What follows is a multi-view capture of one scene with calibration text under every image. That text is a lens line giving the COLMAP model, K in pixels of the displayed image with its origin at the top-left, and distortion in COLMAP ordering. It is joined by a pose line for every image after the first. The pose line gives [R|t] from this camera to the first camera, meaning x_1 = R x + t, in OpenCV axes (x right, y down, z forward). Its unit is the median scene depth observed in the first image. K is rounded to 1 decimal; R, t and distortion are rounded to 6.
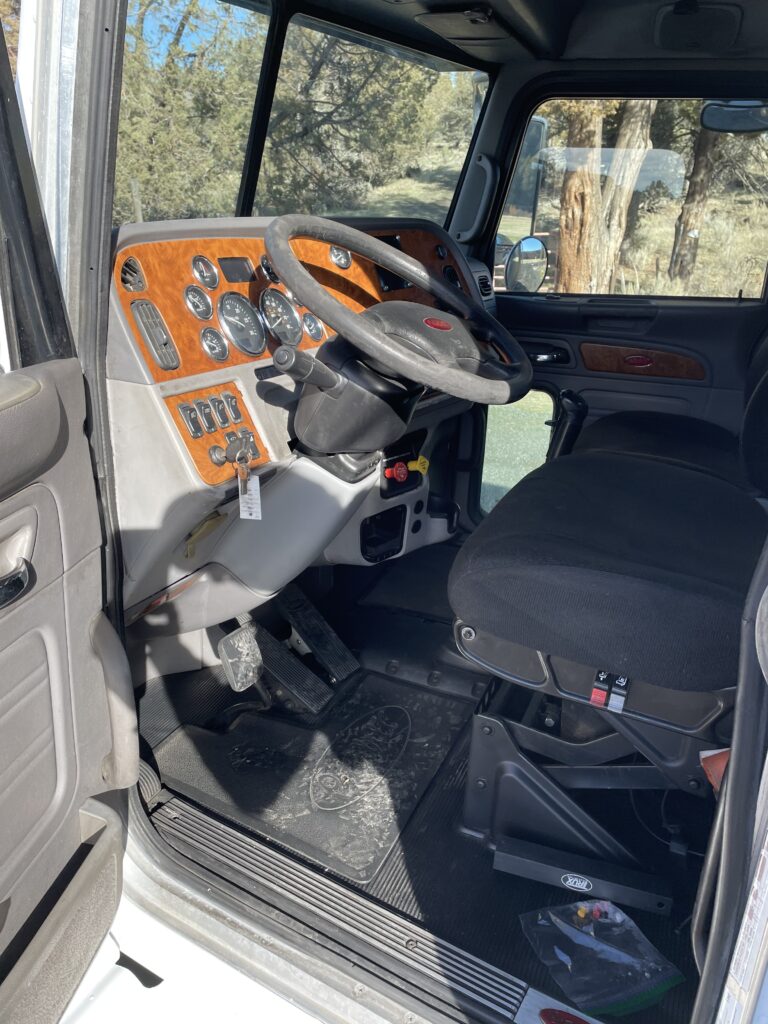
lens RADIAL K [[769.1, 0, 384.0], [0, 769.1, 512.0], [0, 0, 1]] dist [0.088876, -0.106100]
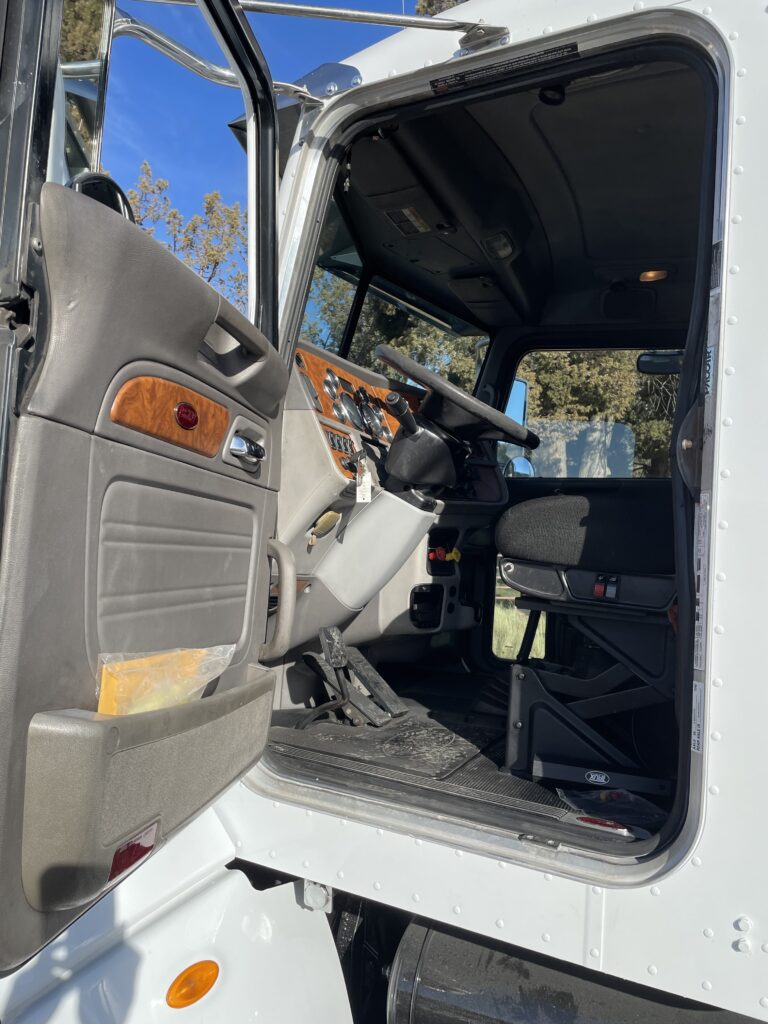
lens RADIAL K [[769.1, 0, 384.0], [0, 769.1, 512.0], [0, 0, 1]] dist [0.088876, -0.106100]
pose [[0.999574, 0.024512, 0.015814, -0.105230], [-0.016449, 0.921349, -0.388388, 0.420134], [-0.024090, 0.387962, 0.921360, -0.272662]]
